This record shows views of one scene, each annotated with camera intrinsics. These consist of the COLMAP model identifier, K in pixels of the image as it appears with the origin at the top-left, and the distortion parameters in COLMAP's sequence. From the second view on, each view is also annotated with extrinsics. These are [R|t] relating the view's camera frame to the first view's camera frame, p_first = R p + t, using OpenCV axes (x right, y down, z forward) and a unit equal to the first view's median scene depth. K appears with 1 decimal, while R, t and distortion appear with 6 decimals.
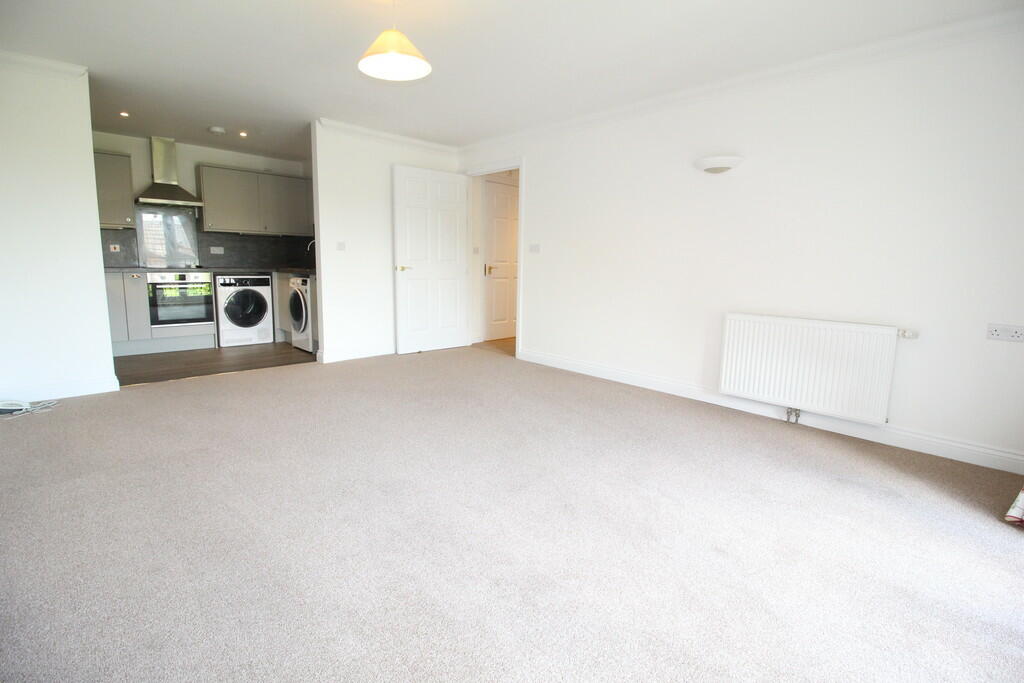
lens RADIAL K [[483.6, 0, 515.5], [0, 483.6, 330.9], [0, 0, 1]] dist [-0.000065, -0.000093]
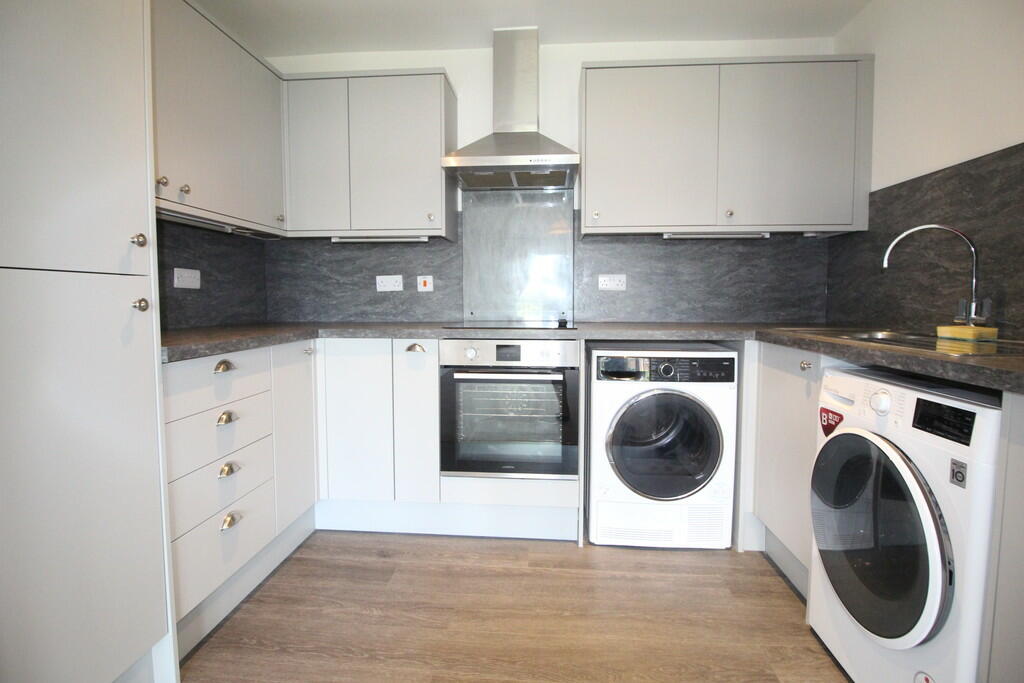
lens RADIAL K [[483.6, 0, 515.5], [0, 483.6, 330.9], [0, 0, 1]] dist [-0.000065, -0.000093]
pose [[0.680687, 0.031315, -0.731905, -0.383279], [-0.090475, 0.995031, -0.041570, -0.104153], [0.726966, 0.094515, 0.680138, 0.689315]]
